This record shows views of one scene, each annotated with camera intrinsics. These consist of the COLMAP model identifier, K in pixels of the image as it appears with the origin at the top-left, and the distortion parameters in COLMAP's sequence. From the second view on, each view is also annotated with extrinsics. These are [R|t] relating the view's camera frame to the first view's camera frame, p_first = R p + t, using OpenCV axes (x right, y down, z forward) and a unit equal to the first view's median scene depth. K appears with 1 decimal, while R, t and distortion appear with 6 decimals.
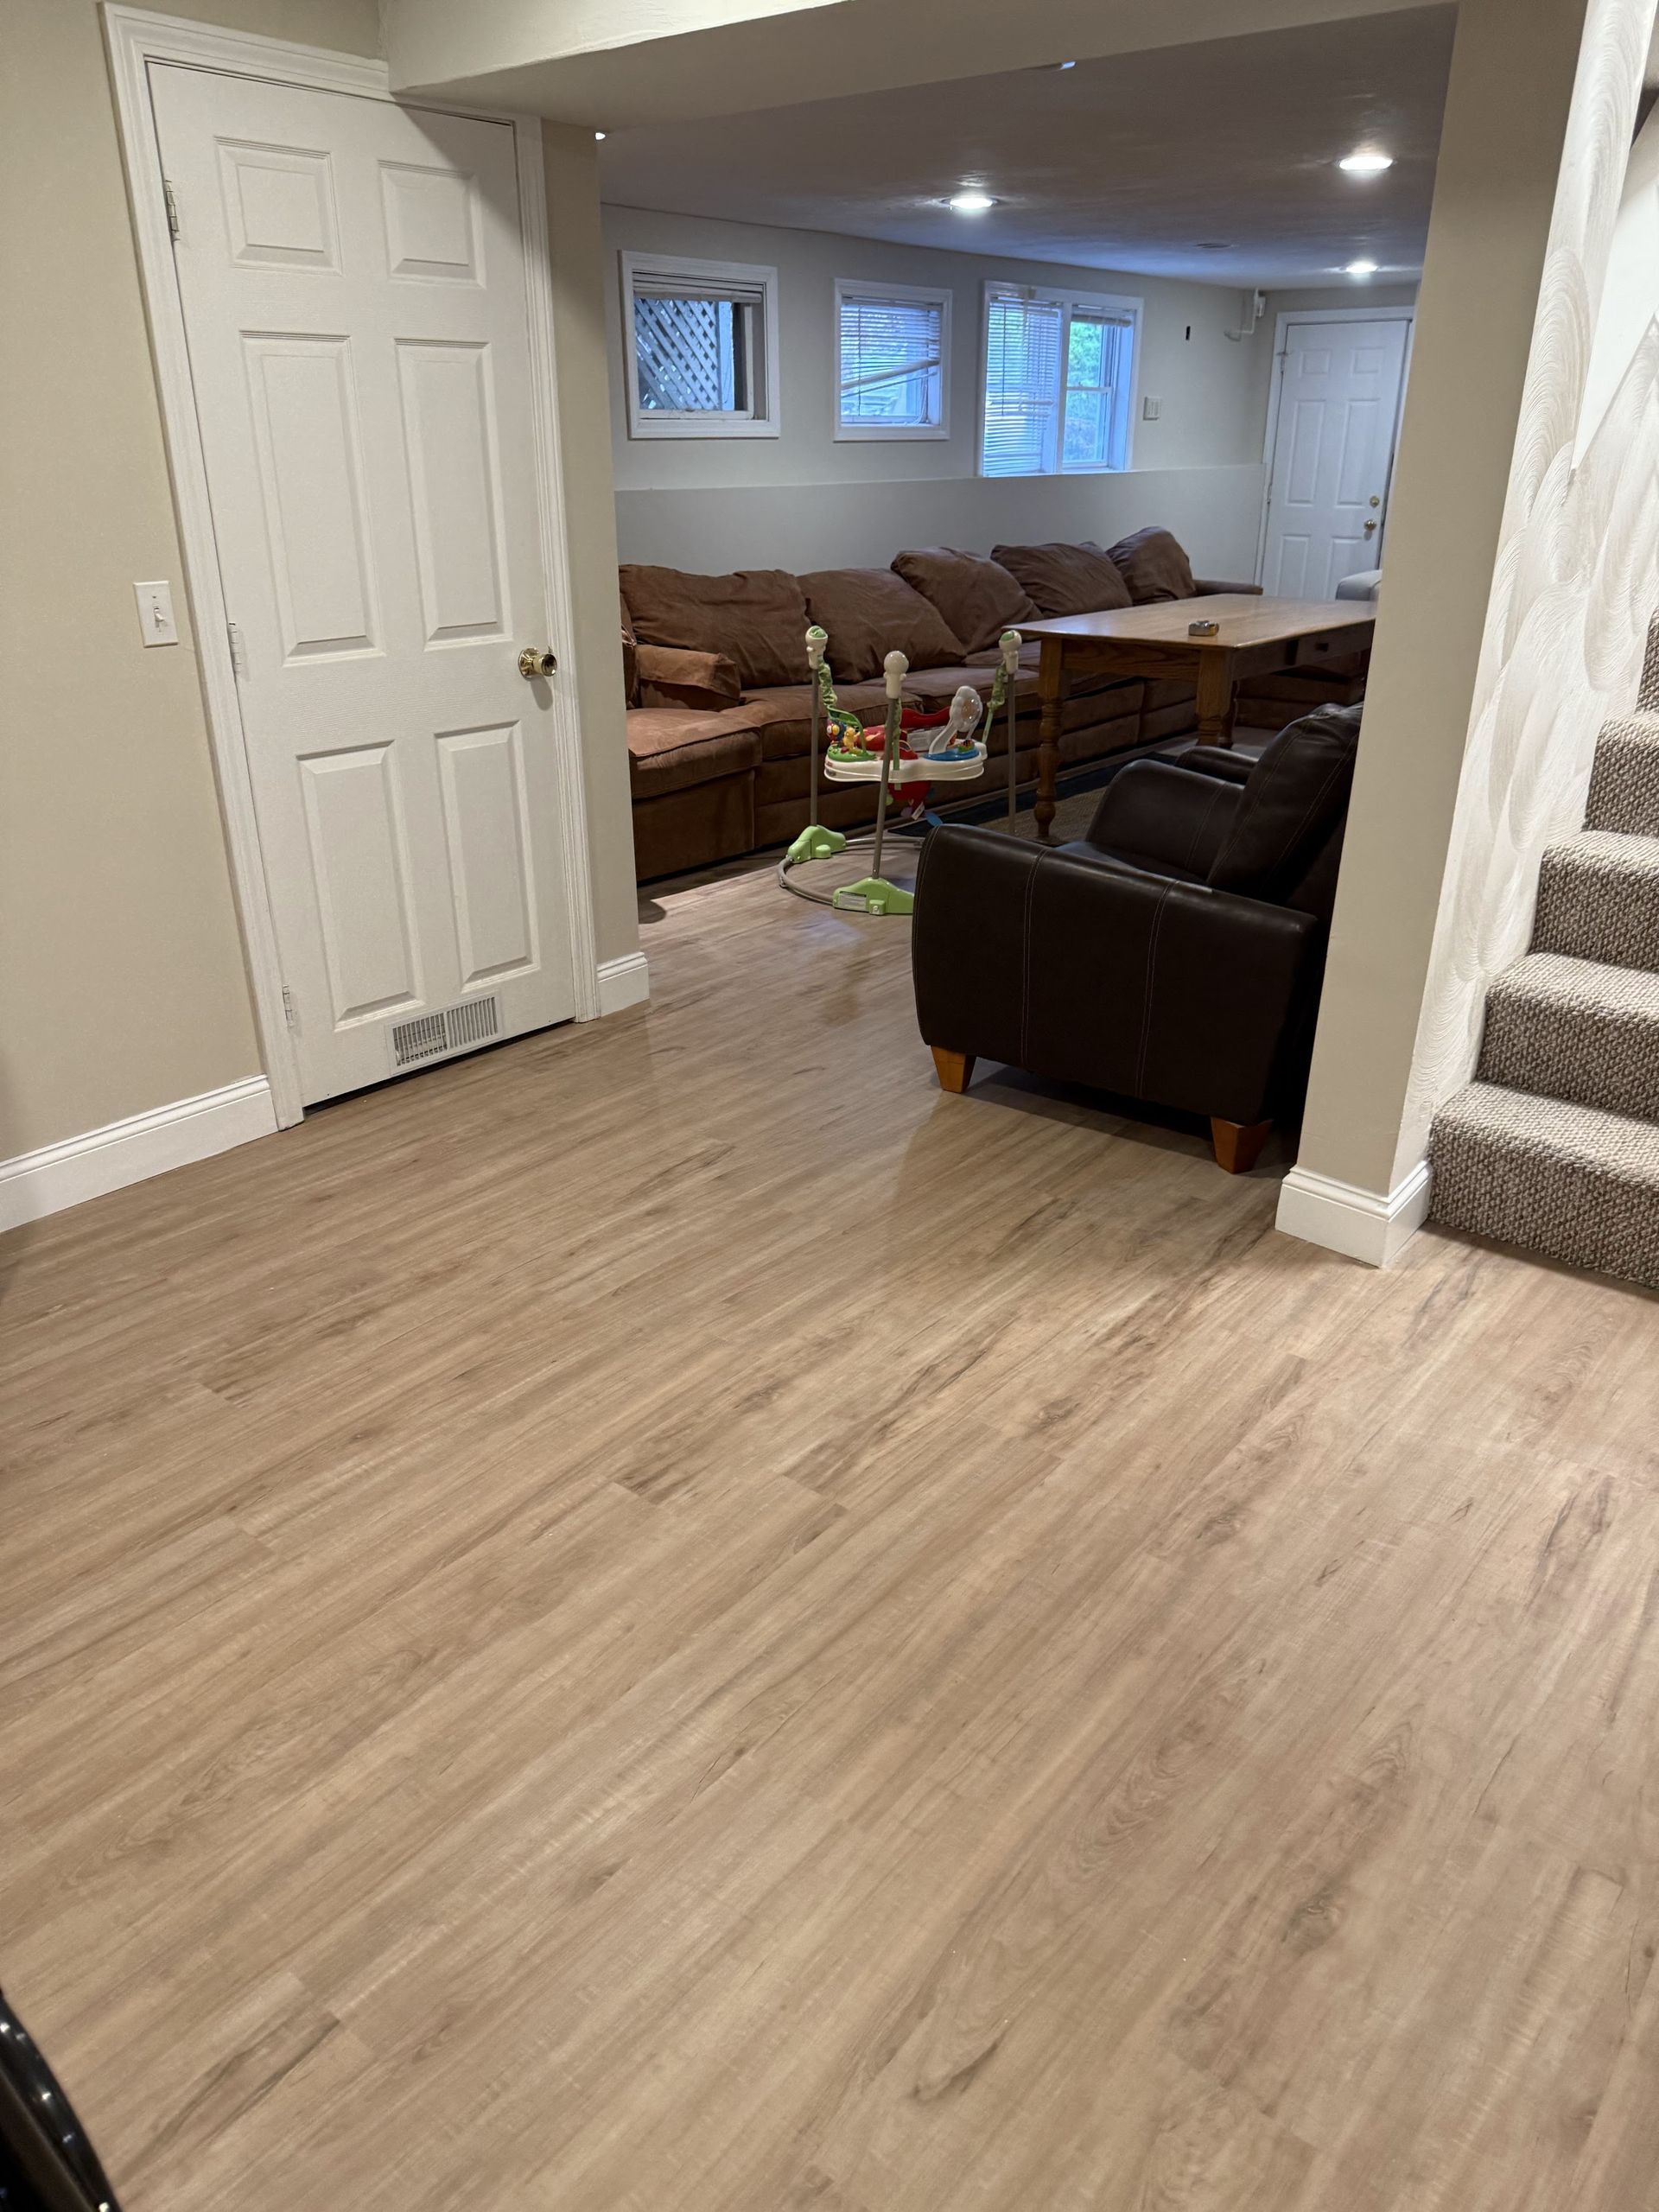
lens RADIAL K [[1557.2, 0, 784.5], [0, 1557.2, 1109.9], [0, 0, 1]] dist [0.073351, -0.183312]
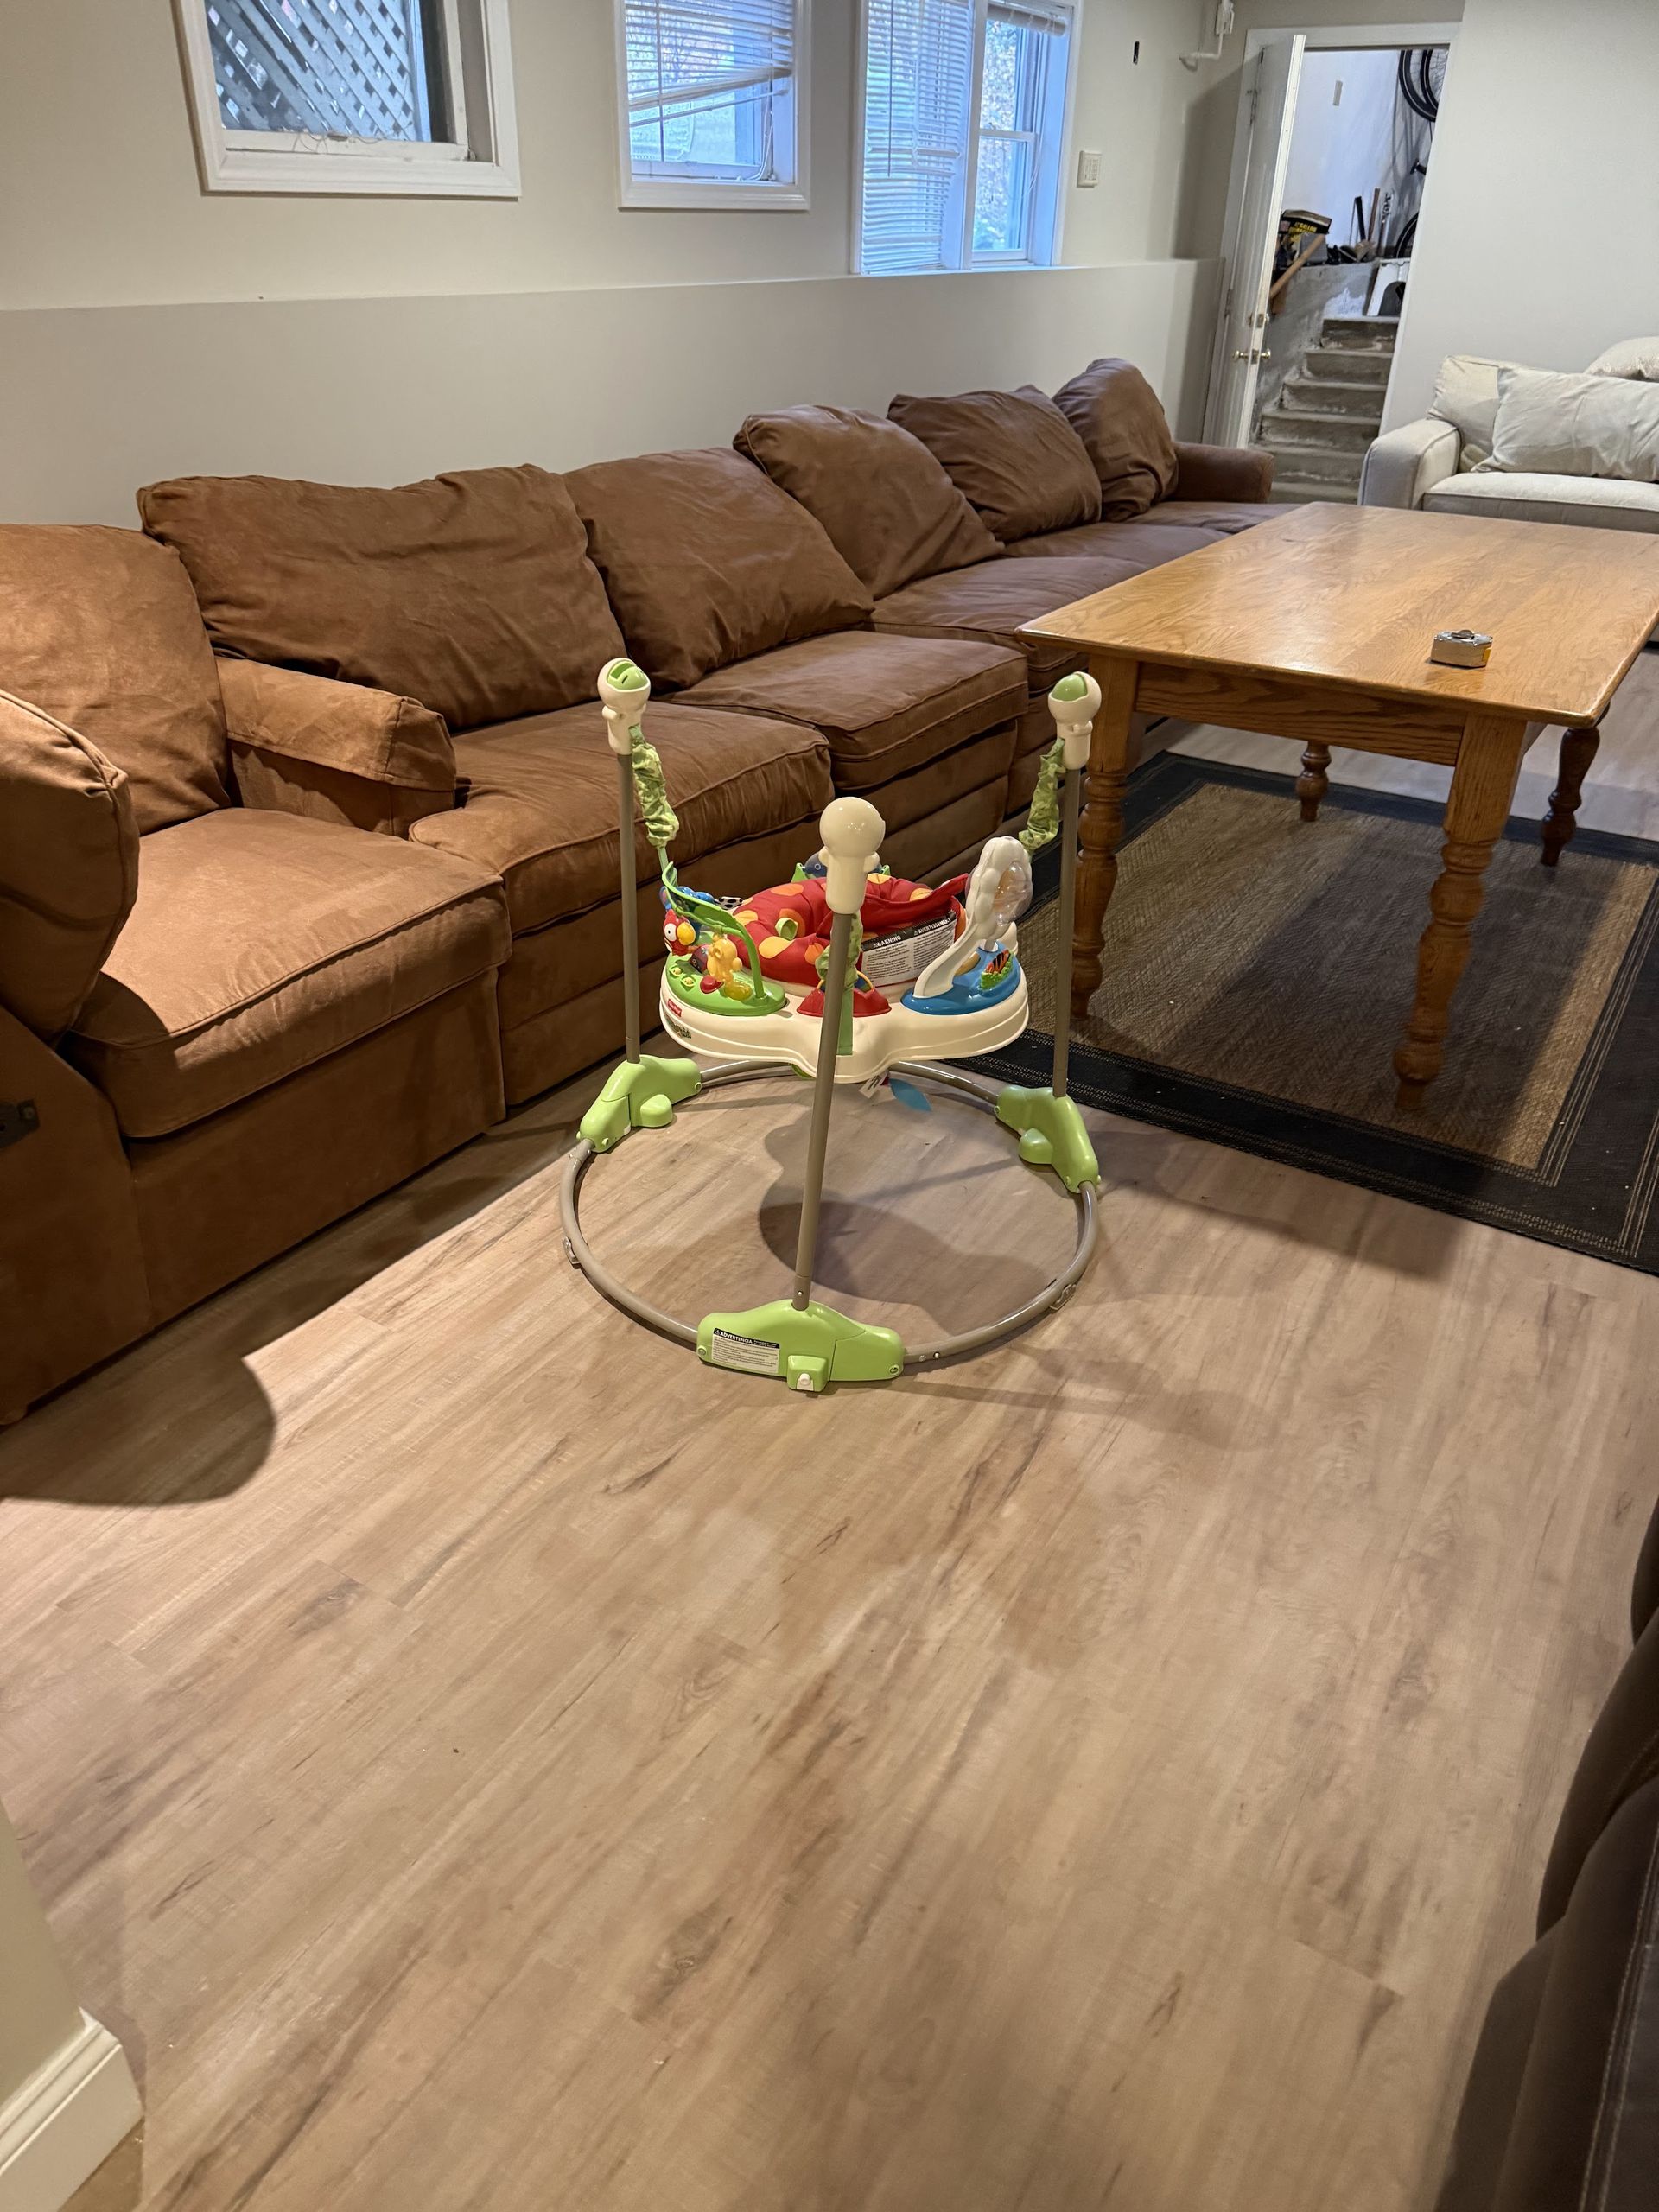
lens RADIAL K [[1624.0, 0, 822.3], [0, 1624.0, 1074.1], [0, 0, 1]] dist [0.062958, -0.084941]
pose [[0.988362, -0.049715, 0.143767, 0.004214], [0.038168, 0.995902, 0.081989, -0.193205], [-0.147254, -0.075548, 0.986209, 0.458730]]
